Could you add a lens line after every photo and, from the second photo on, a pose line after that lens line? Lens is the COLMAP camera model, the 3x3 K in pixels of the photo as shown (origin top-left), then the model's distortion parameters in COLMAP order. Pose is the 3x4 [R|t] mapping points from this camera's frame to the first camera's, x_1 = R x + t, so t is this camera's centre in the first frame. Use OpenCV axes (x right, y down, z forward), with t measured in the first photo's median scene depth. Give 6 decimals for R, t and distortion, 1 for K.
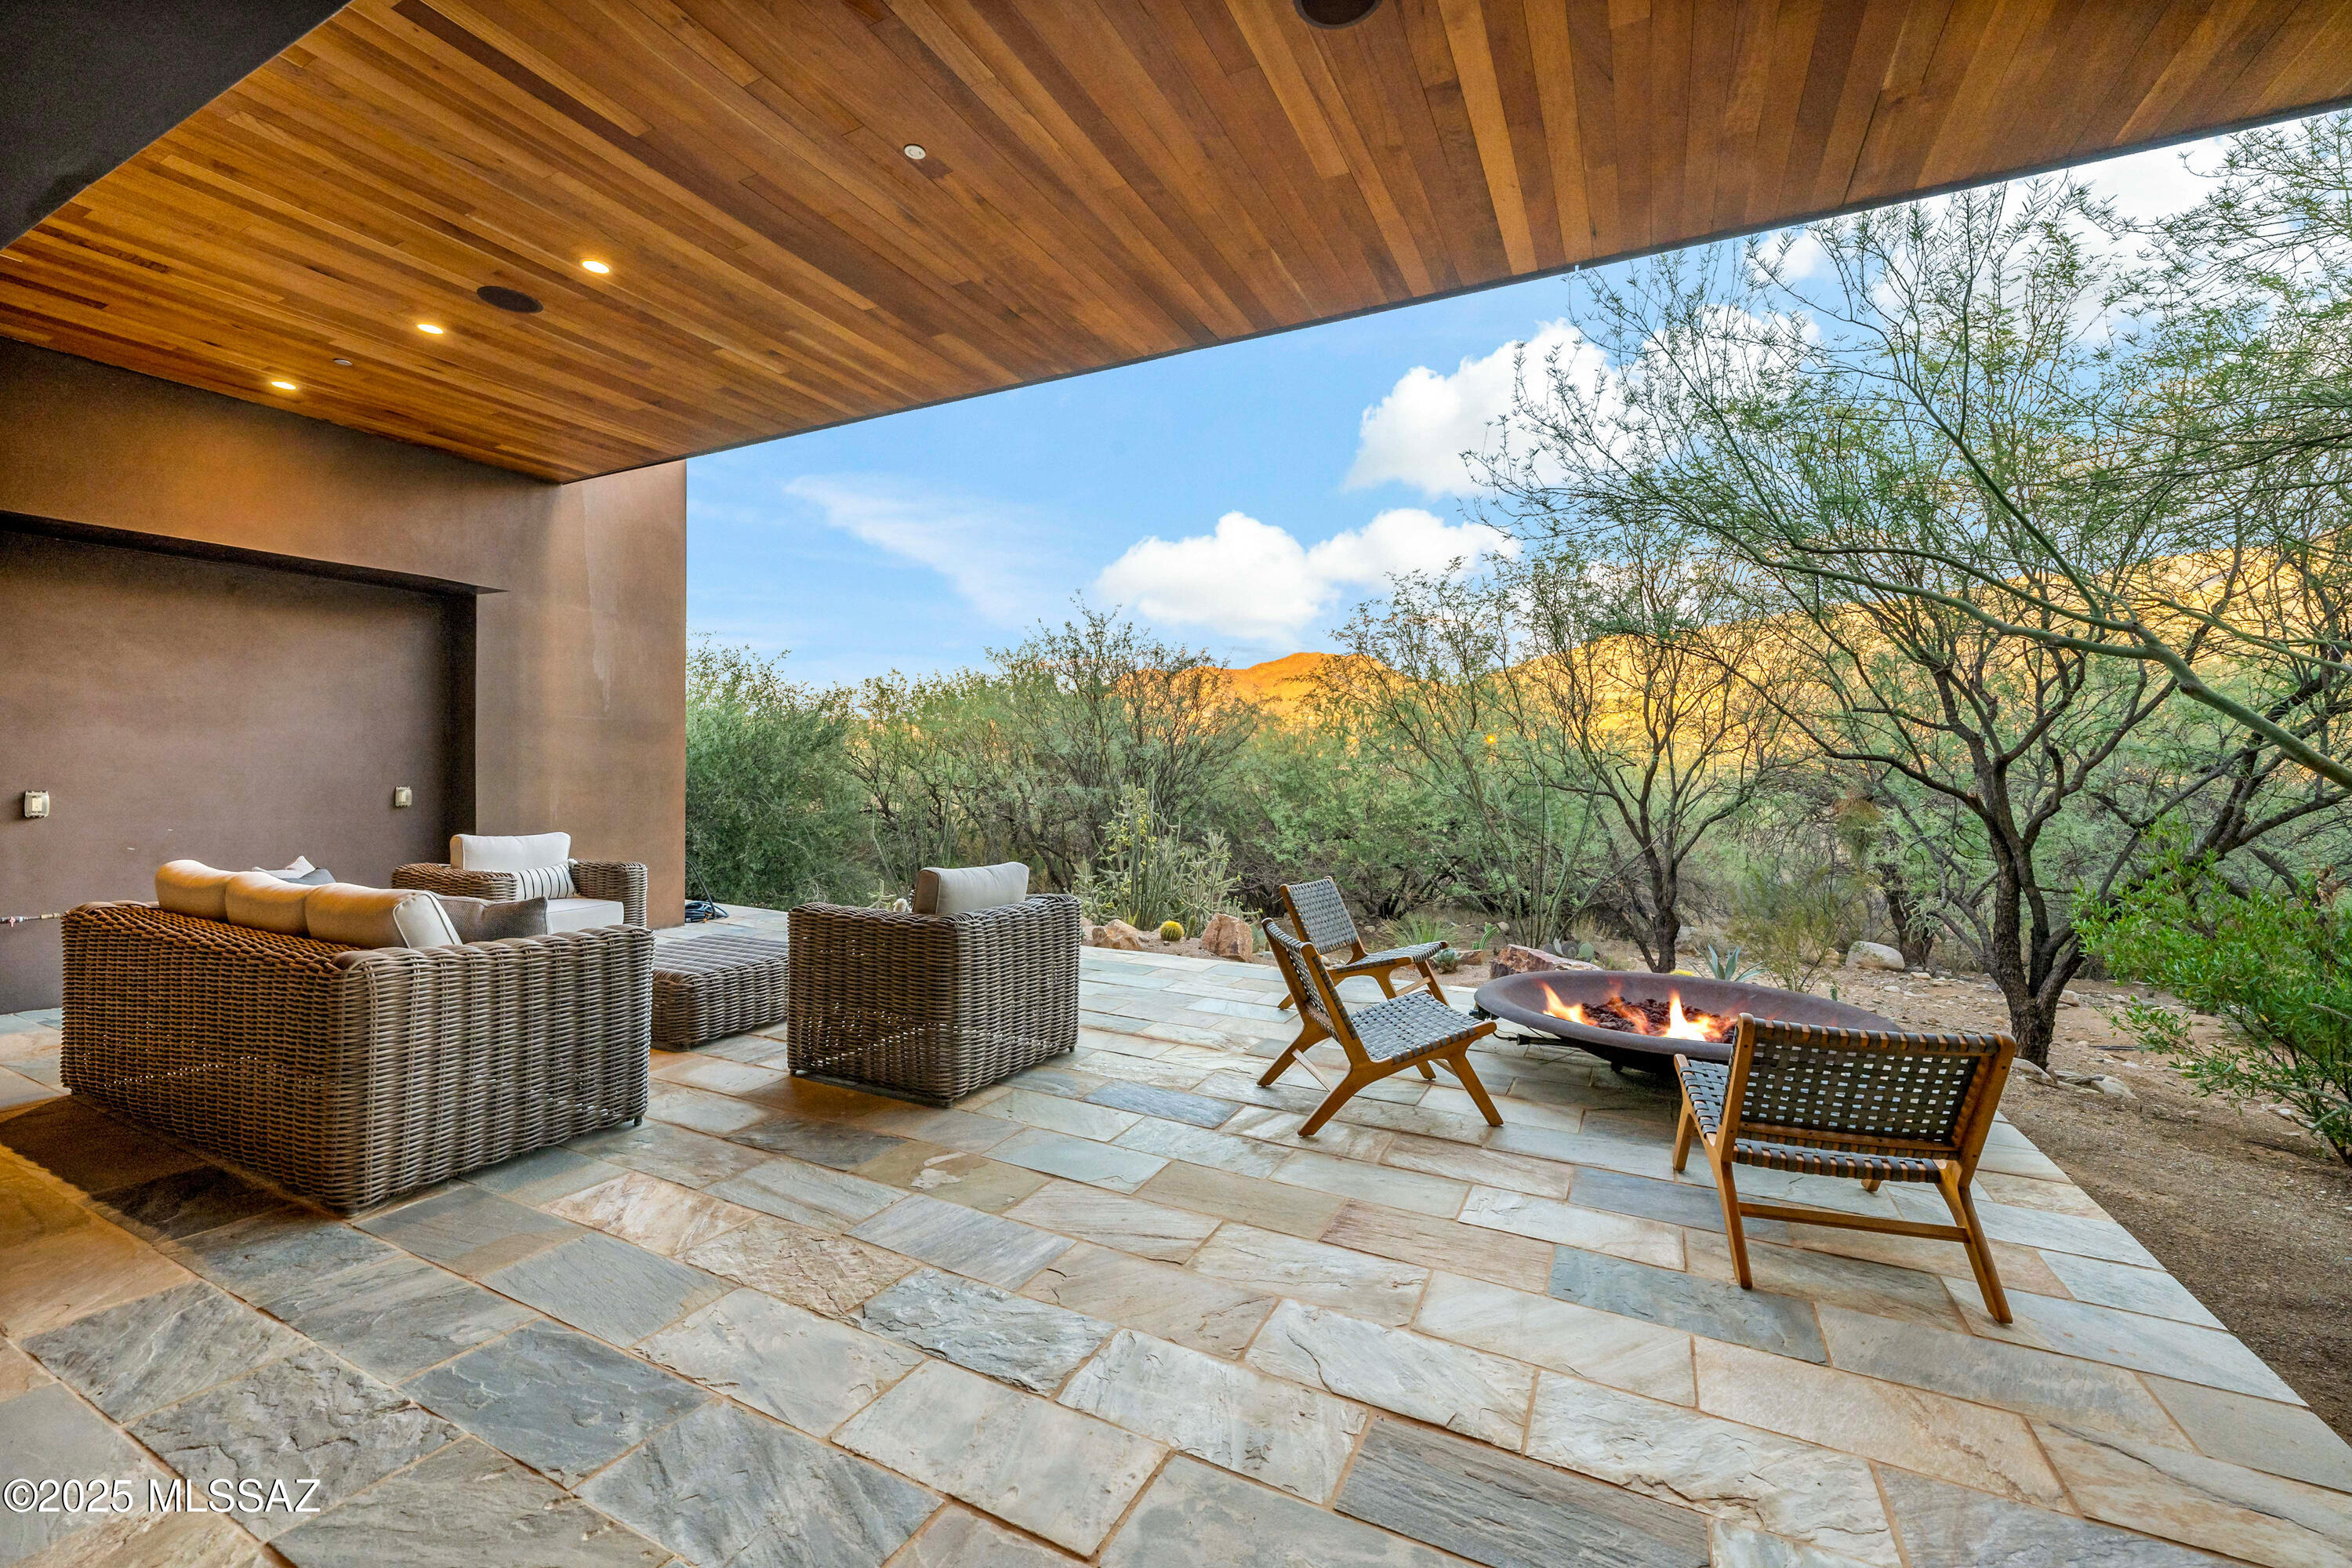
lens RADIAL K [[955.9, 0, 1175.1], [0, 955.9, 772.2], [0, 0, 1]] dist [0.001456, -0.000135]
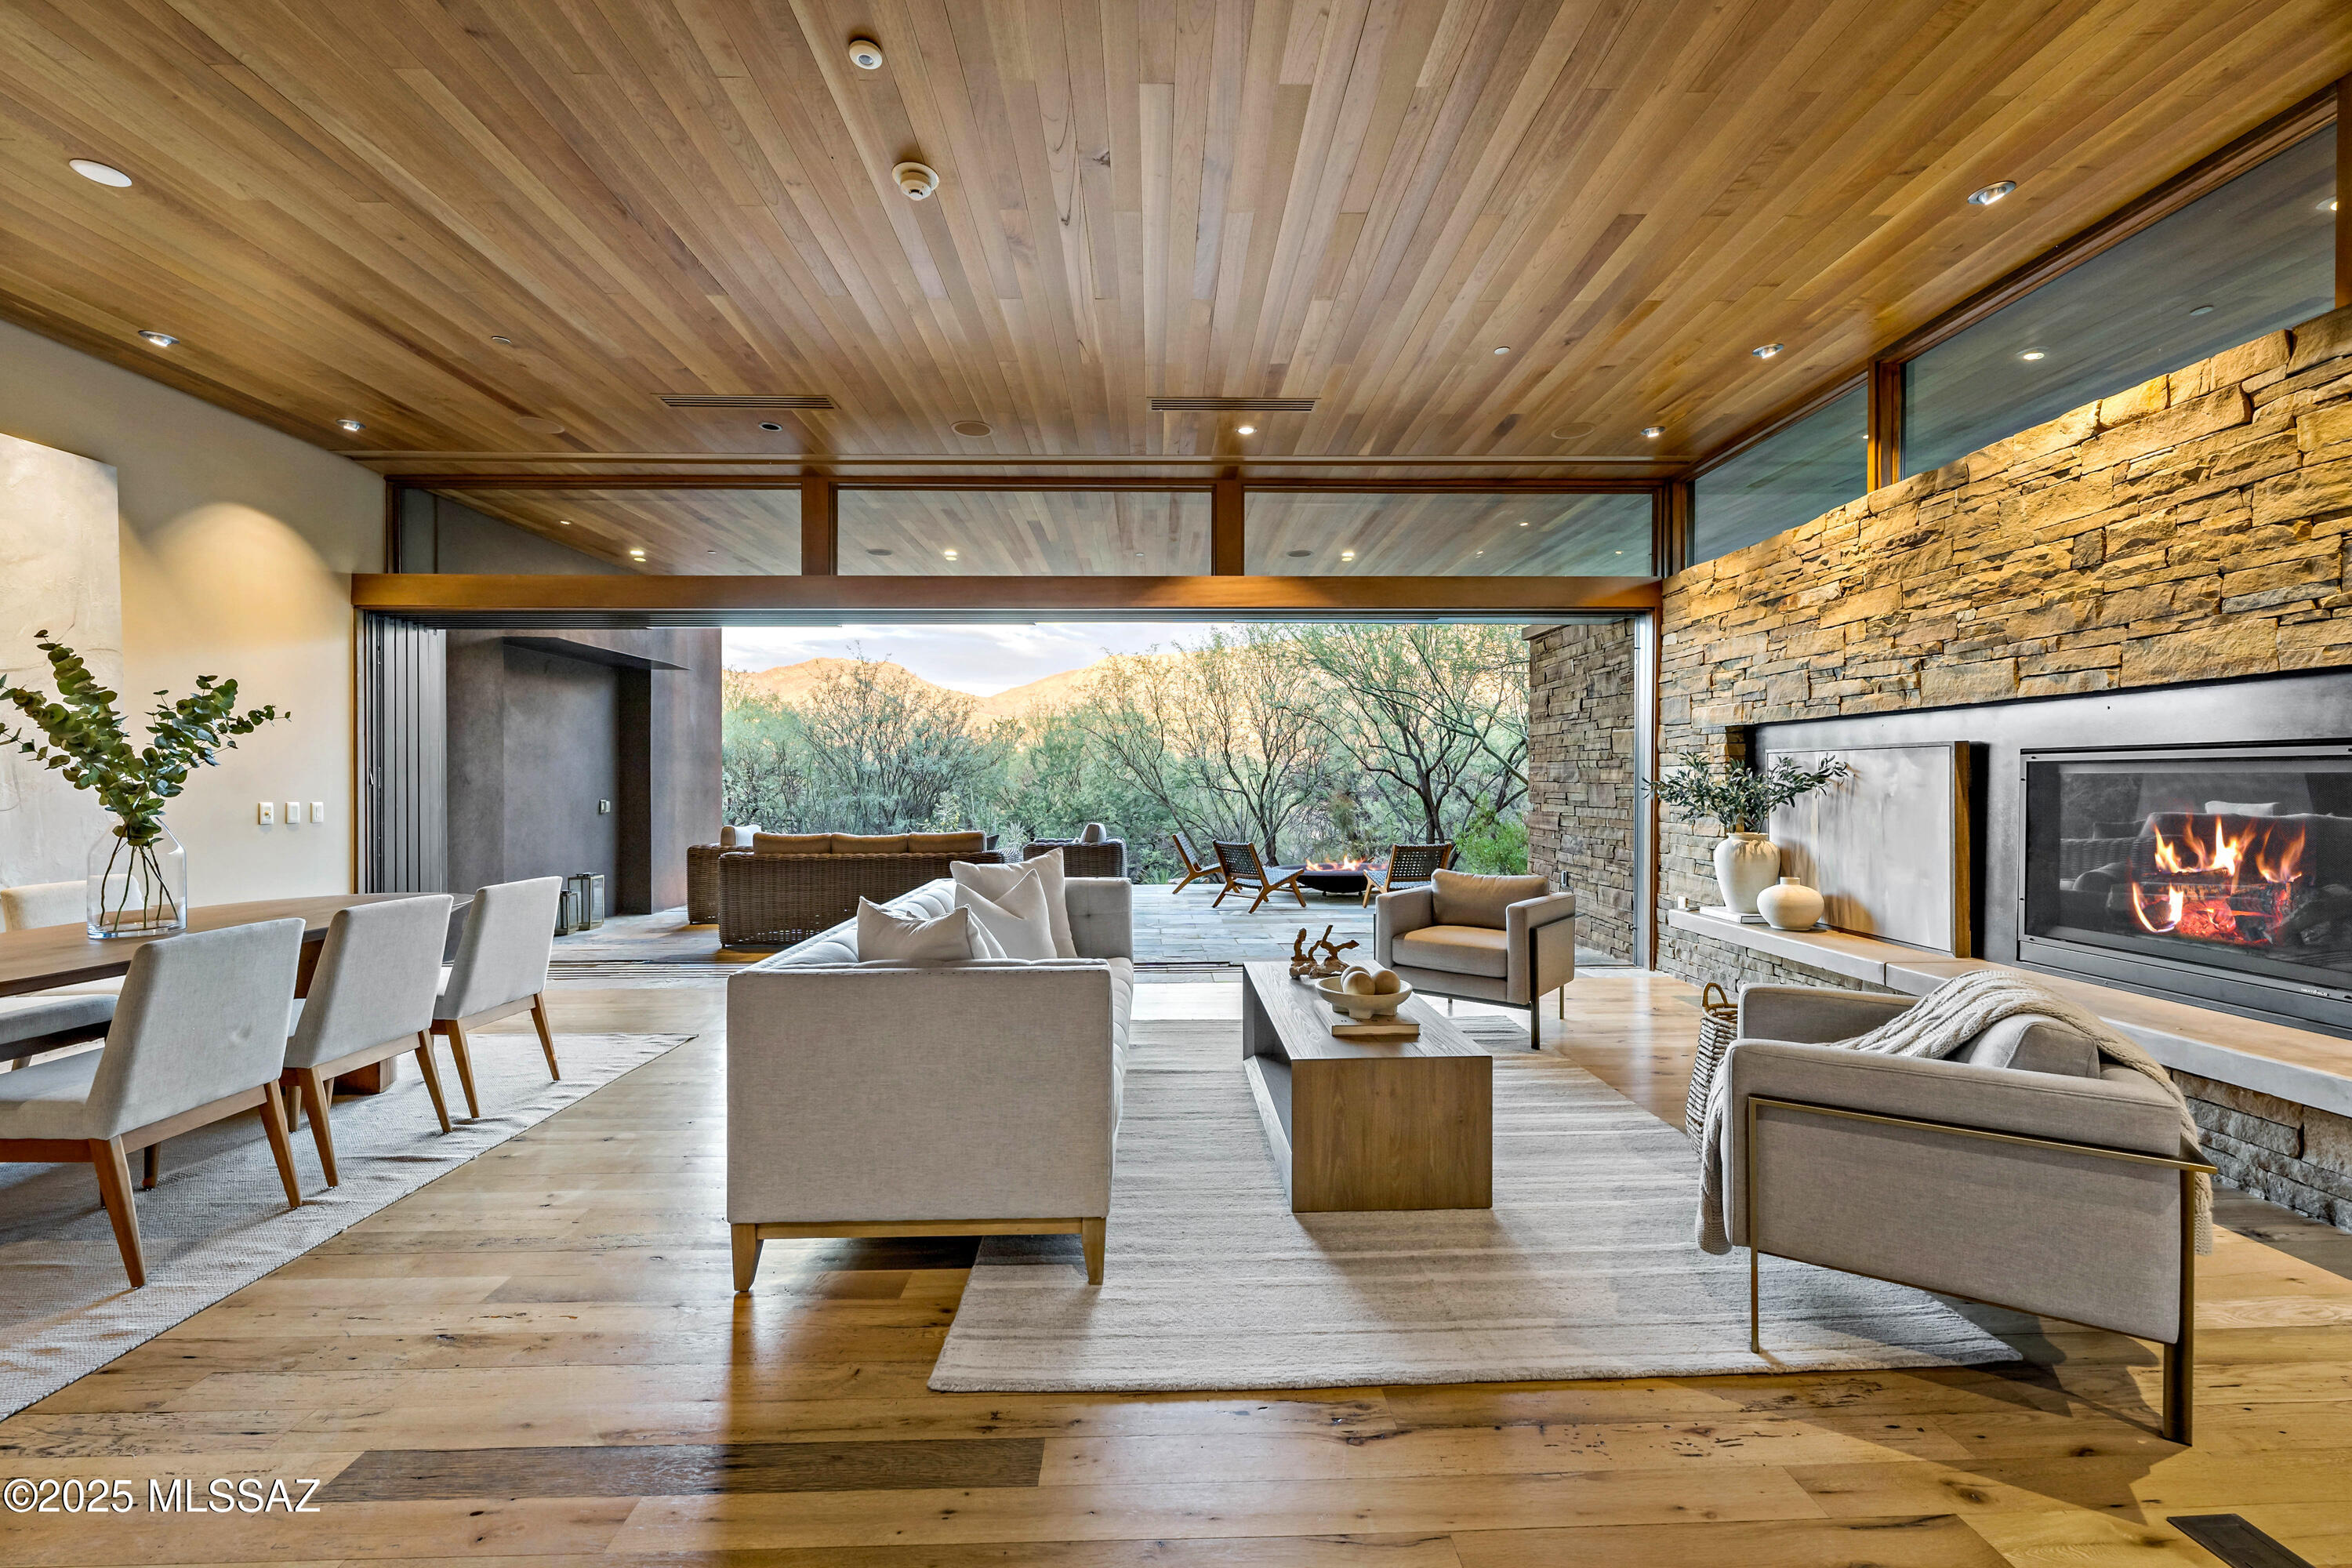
lens RADIAL K [[955.9, 0, 1179.2], [0, 955.9, 782.4], [0, 0, 1]] dist [0.001456, -0.000135]
pose [[0.885190, -0.015049, 0.464986, -0.630470], [0.011348, 0.999878, 0.010757, -0.015036], [-0.465091, -0.004245, 0.885253, -0.644907]]
